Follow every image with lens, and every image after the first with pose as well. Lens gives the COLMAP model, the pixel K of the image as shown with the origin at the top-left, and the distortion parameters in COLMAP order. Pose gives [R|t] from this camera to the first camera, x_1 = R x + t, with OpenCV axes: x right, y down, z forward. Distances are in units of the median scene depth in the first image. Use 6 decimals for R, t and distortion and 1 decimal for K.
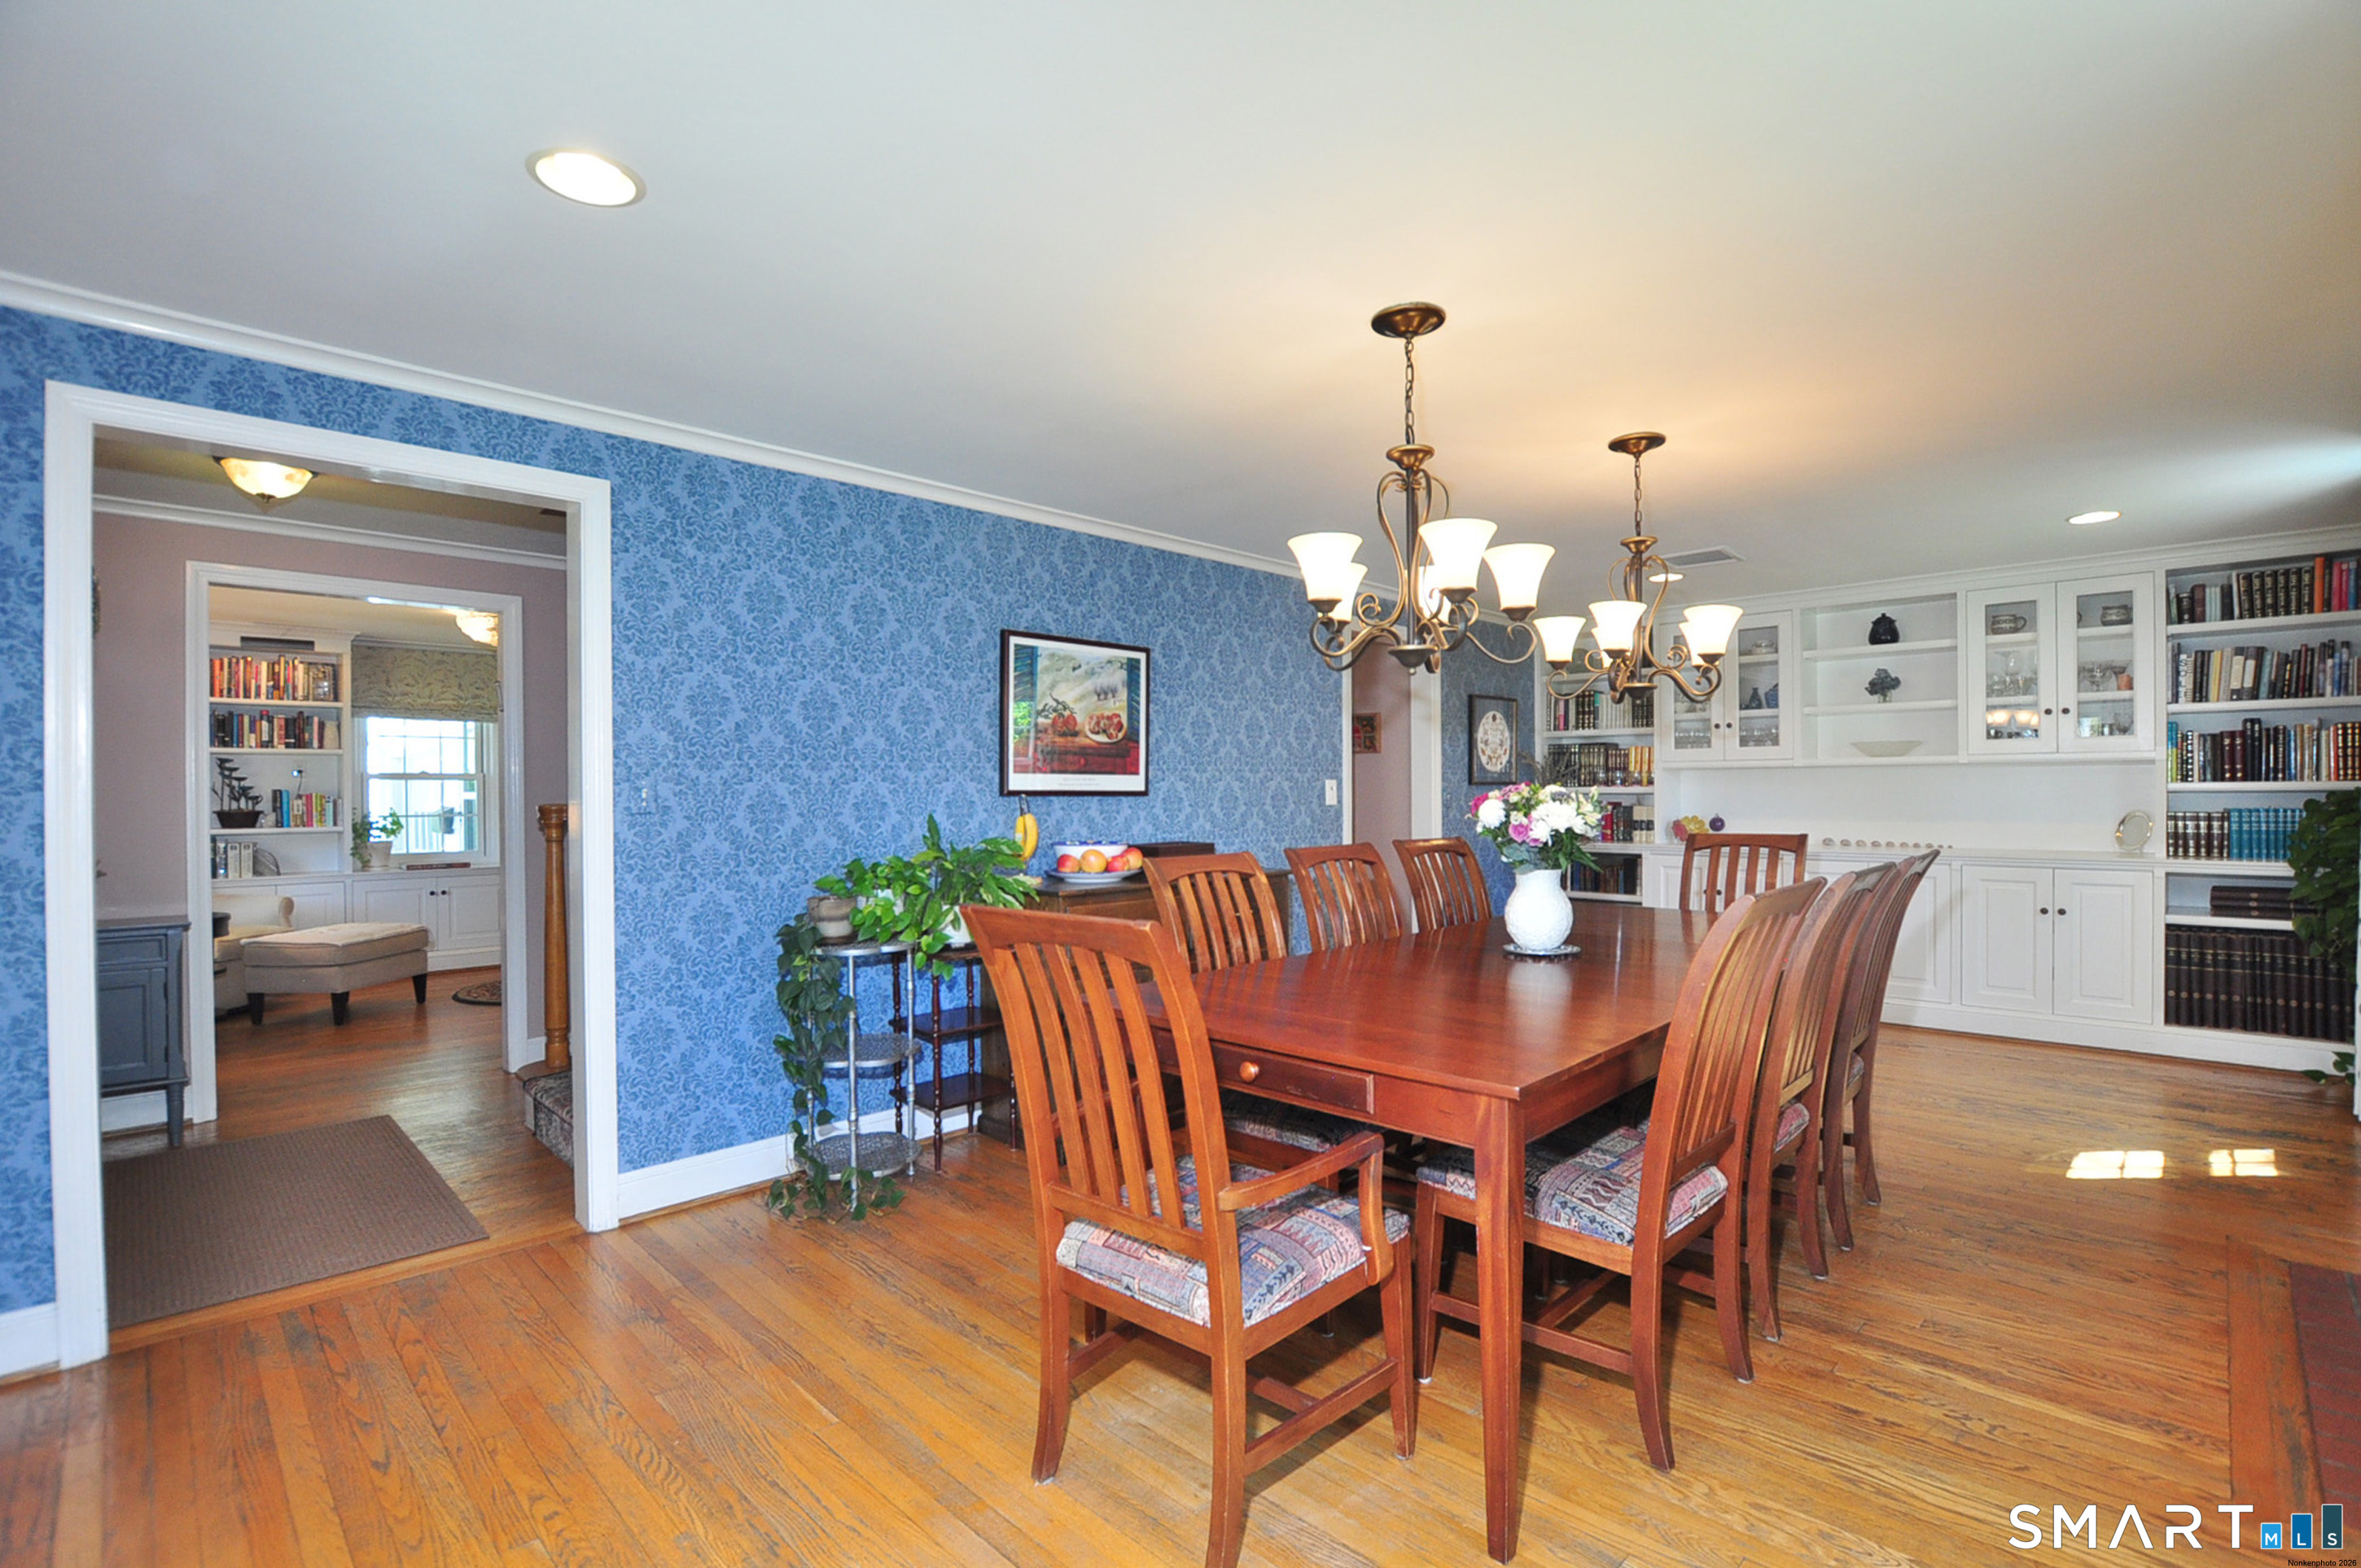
lens RADIAL K [[1040.1, 0, 1166.9], [0, 1040.1, 783.1], [0, 0, 1]] dist [-0.031840, 0.004656]
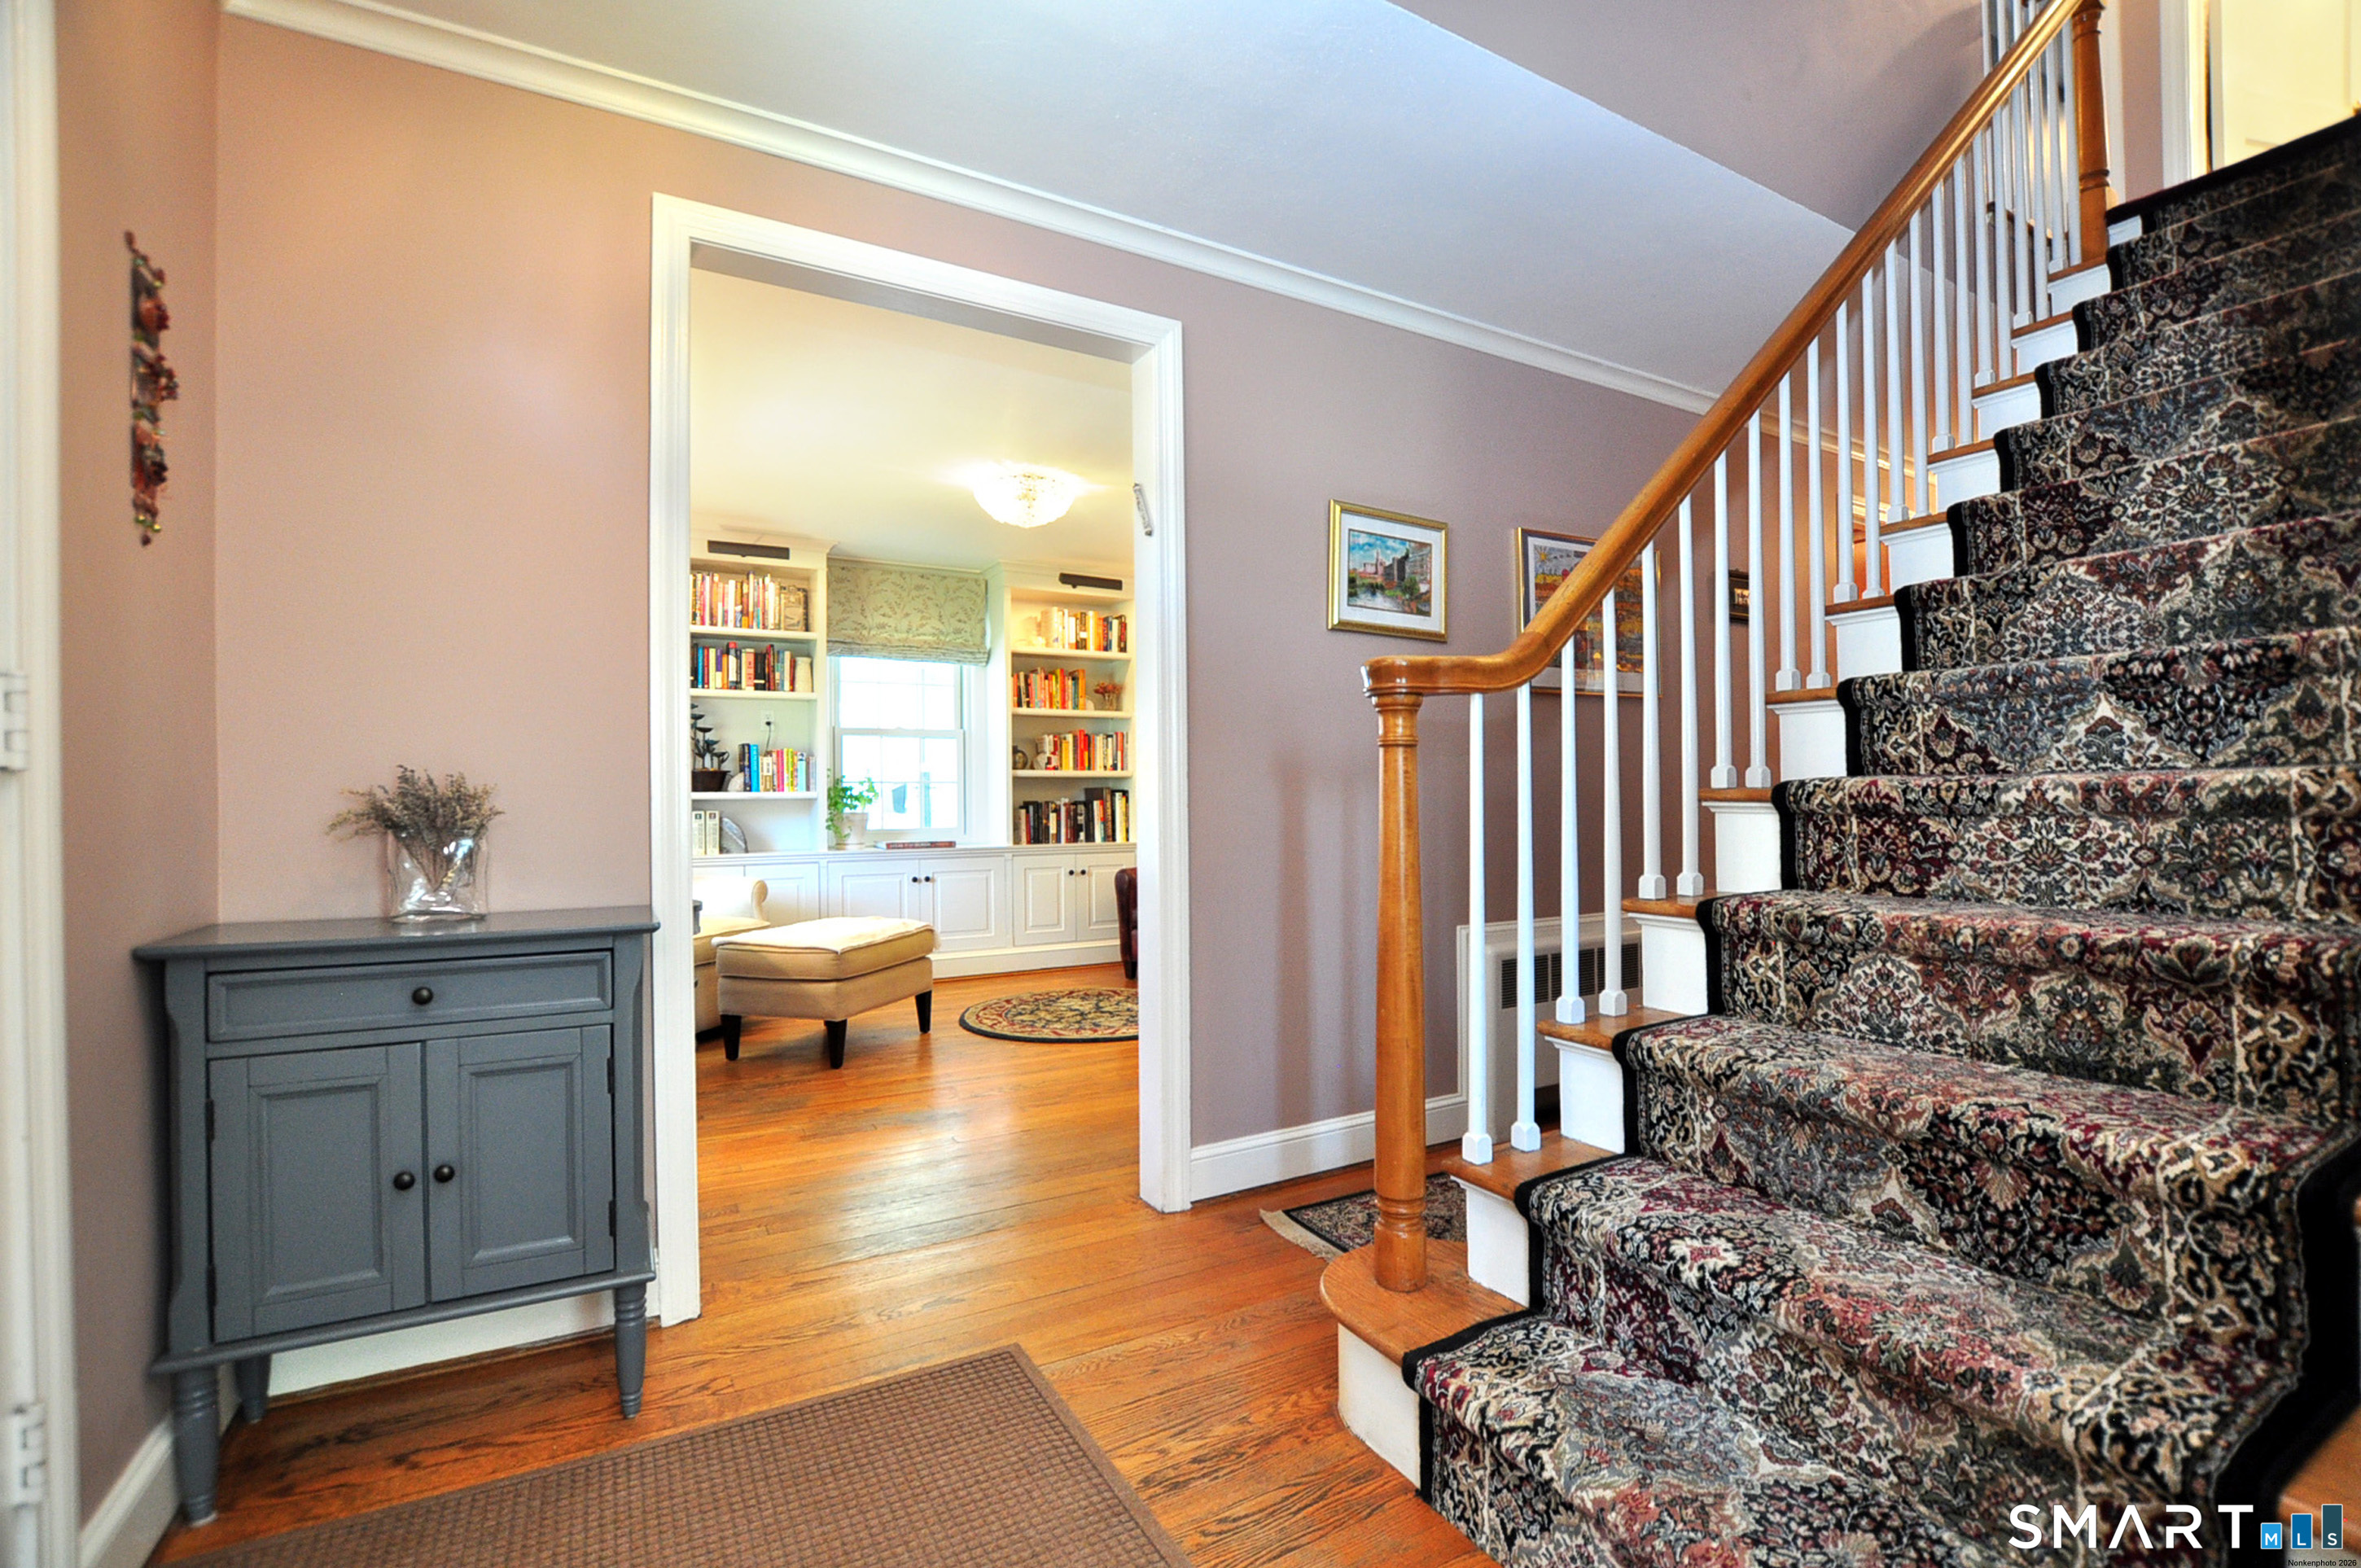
lens RADIAL K [[1040.1, 0, 1205.3], [0, 1040.1, 782.1], [0, 0, 1]] dist [-0.031840, 0.004656]
pose [[0.962892, -0.004250, -0.269855, -0.318808], [0.002705, 0.999978, -0.006094, 0.042163], [0.269875, 0.005138, 0.962882, 0.329226]]
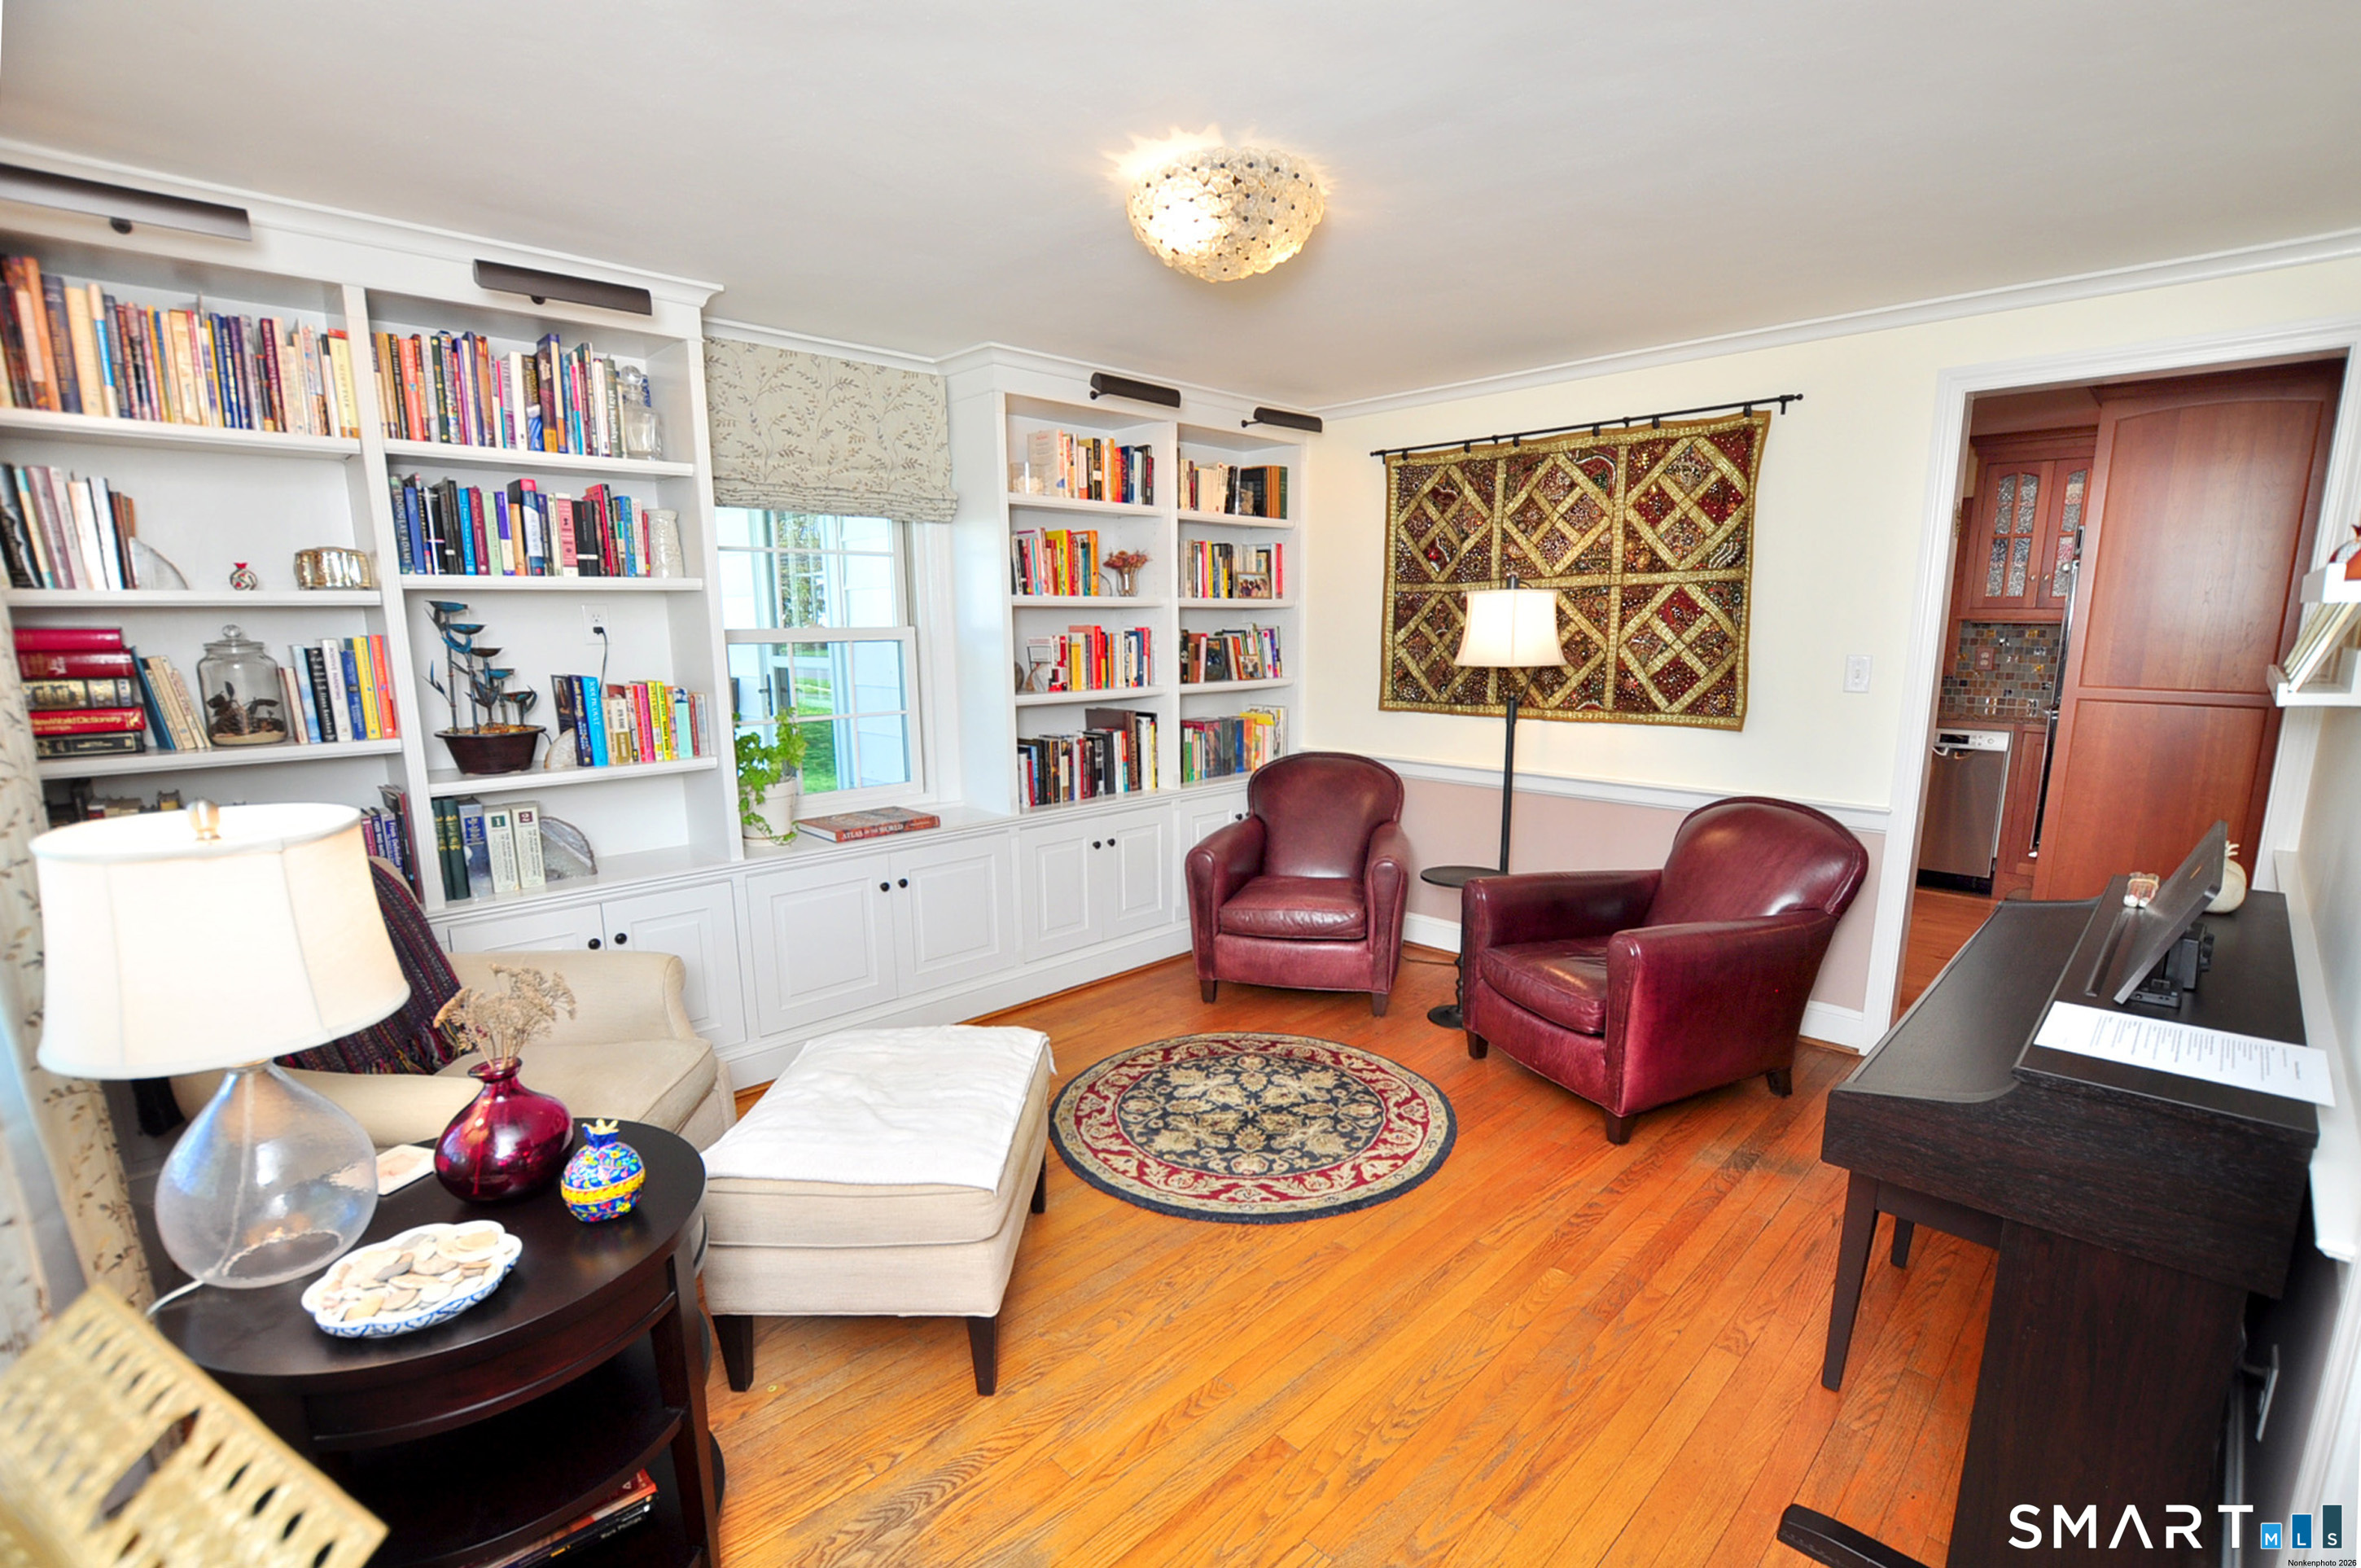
lens RADIAL K [[1040.1, 0, 1188.0], [0, 1040.1, 806.3], [0, 0, 1]] dist [-0.031840, 0.004656]
pose [[0.999939, 0.001199, -0.011013, -0.619997], [0.000823, 0.983341, 0.181771, -0.018150], [0.011047, -0.181769, 0.983279, 0.580666]]
